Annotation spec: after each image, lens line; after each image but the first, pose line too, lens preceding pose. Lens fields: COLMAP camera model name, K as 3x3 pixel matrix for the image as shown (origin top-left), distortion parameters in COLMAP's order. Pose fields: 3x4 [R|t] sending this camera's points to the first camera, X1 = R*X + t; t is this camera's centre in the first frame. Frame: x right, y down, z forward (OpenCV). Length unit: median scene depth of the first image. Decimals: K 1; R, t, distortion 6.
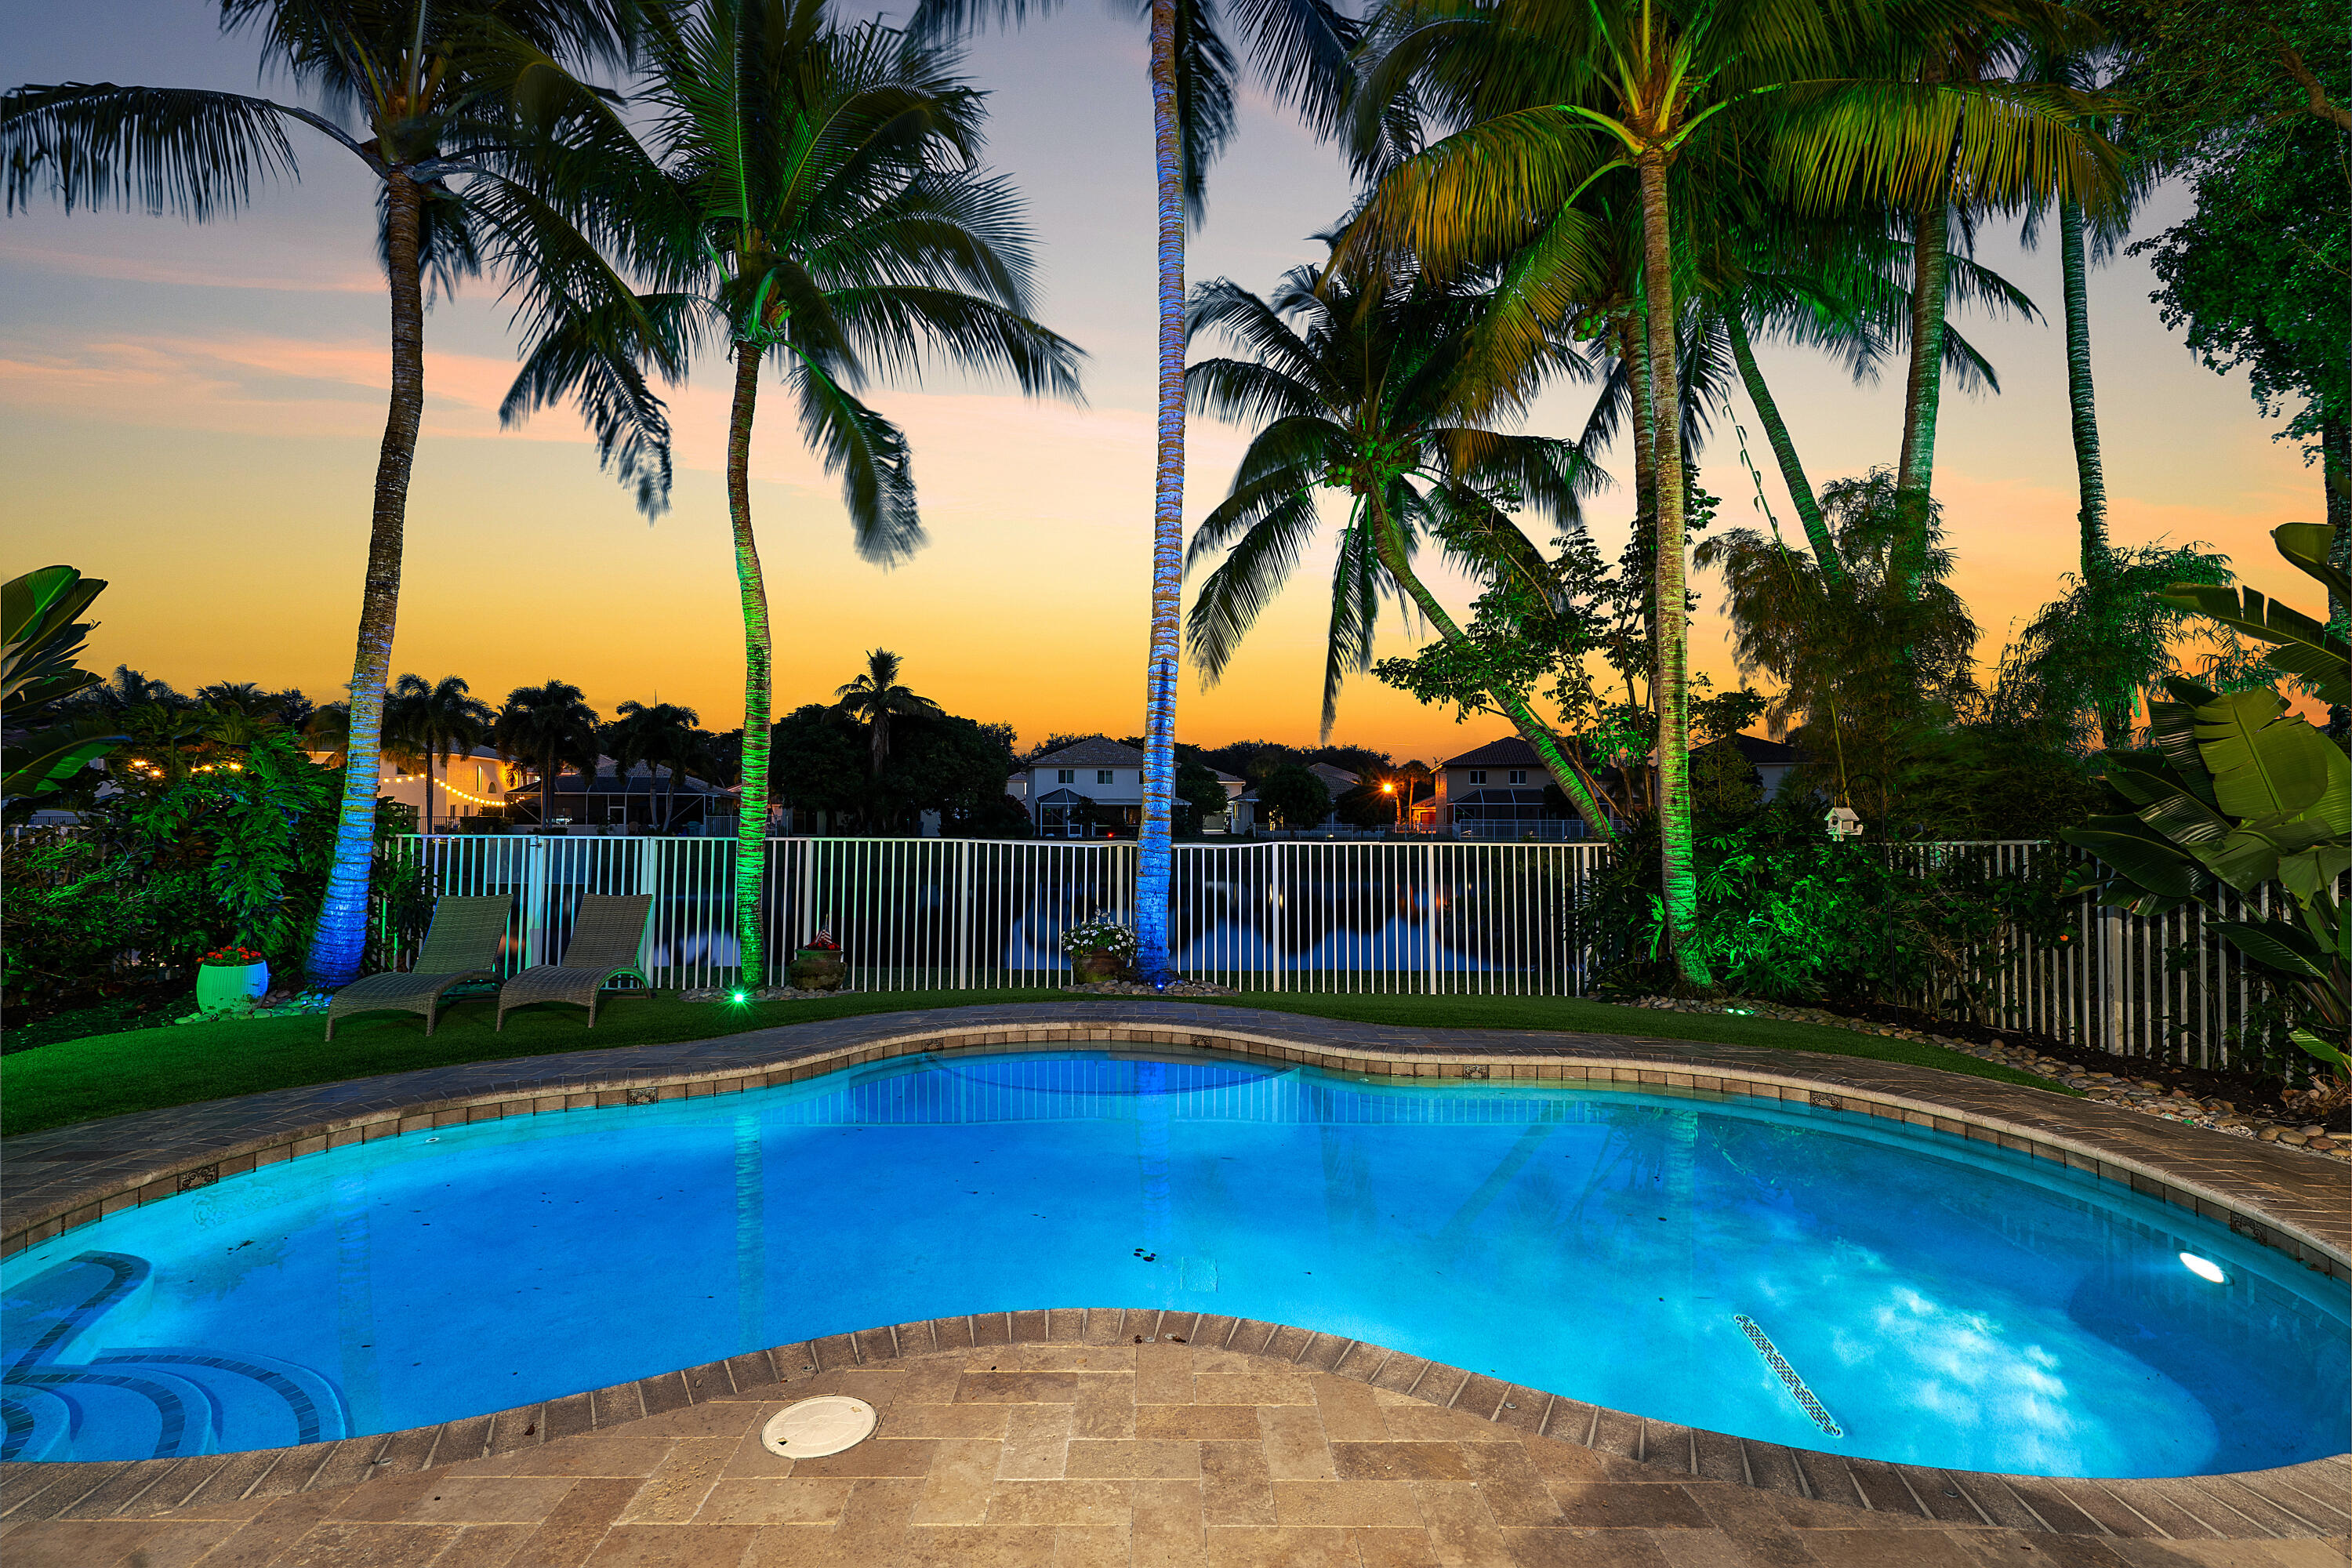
lens RADIAL K [[1068.5, 0, 1168.7], [0, 1068.5, 774.2], [0, 0, 1]] dist [-0.005380, 0.001316]
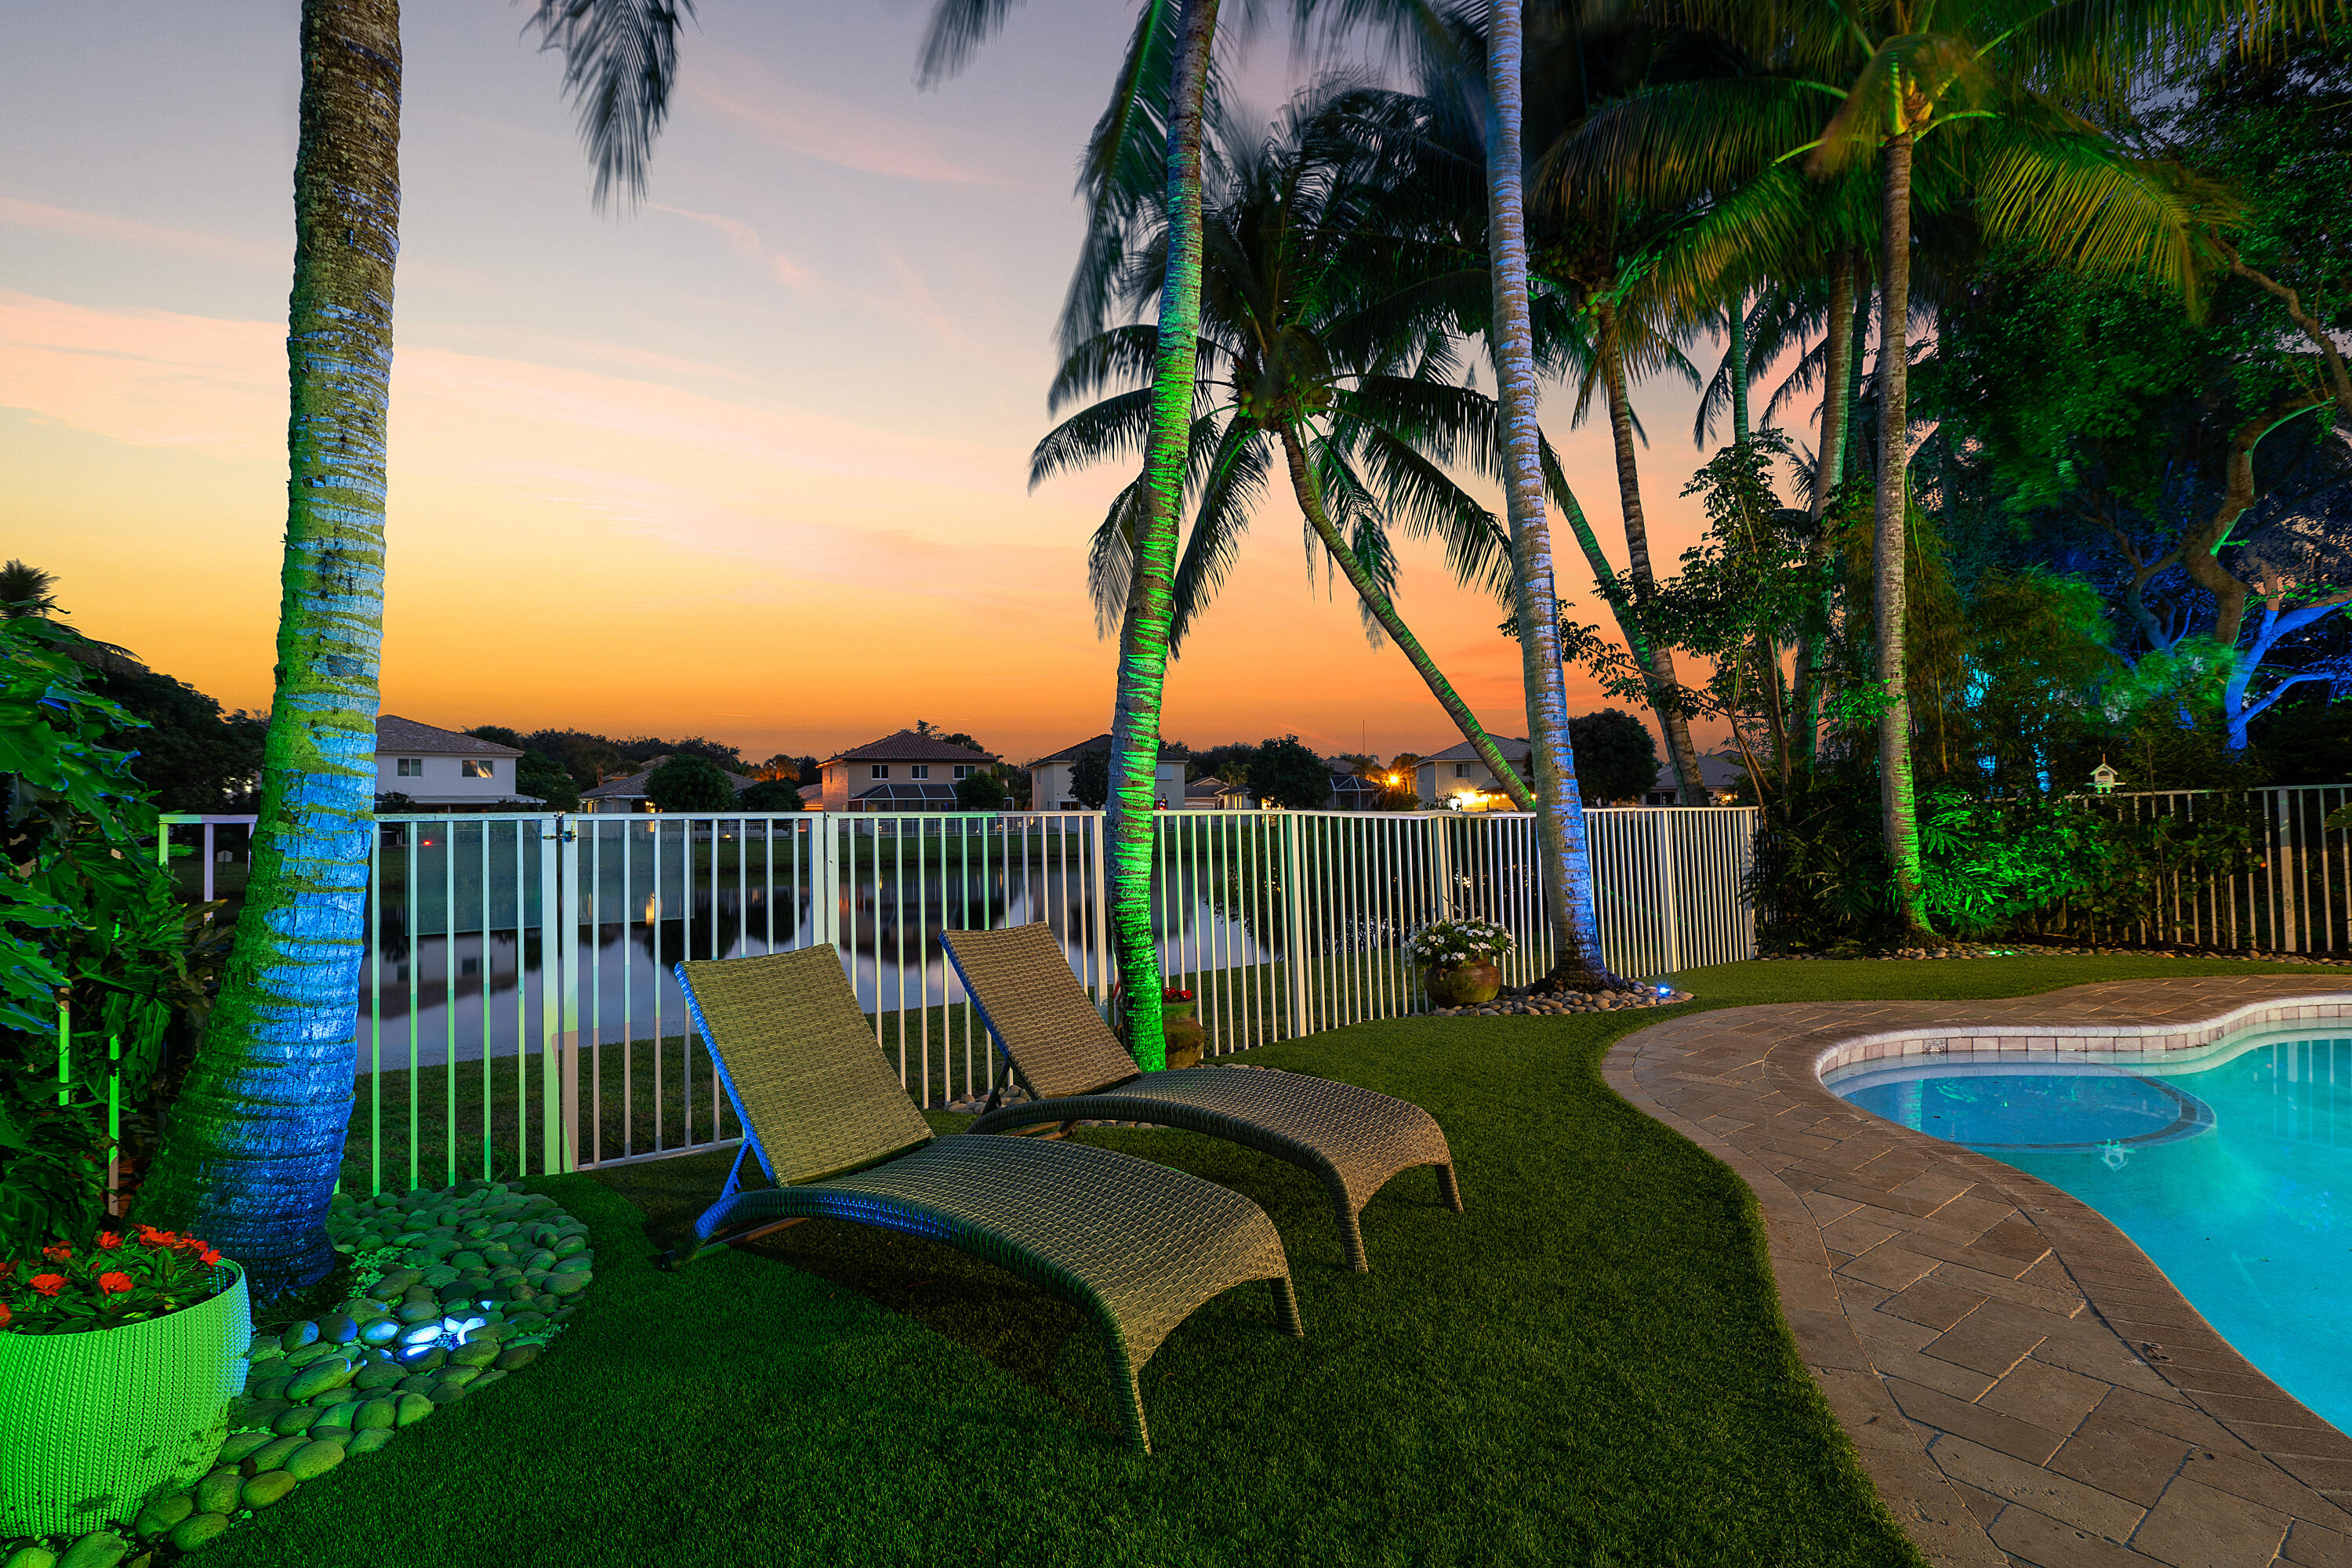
lens RADIAL K [[1068.5, 0, 1174.7], [0, 1068.5, 803.2], [0, 0, 1]] dist [-0.005380, 0.001316]
pose [[0.806837, -0.008404, 0.590714, -0.624170], [-0.008346, 0.999637, 0.025621, 0.039074], [-0.590715, -0.025602, 0.806474, 0.495580]]
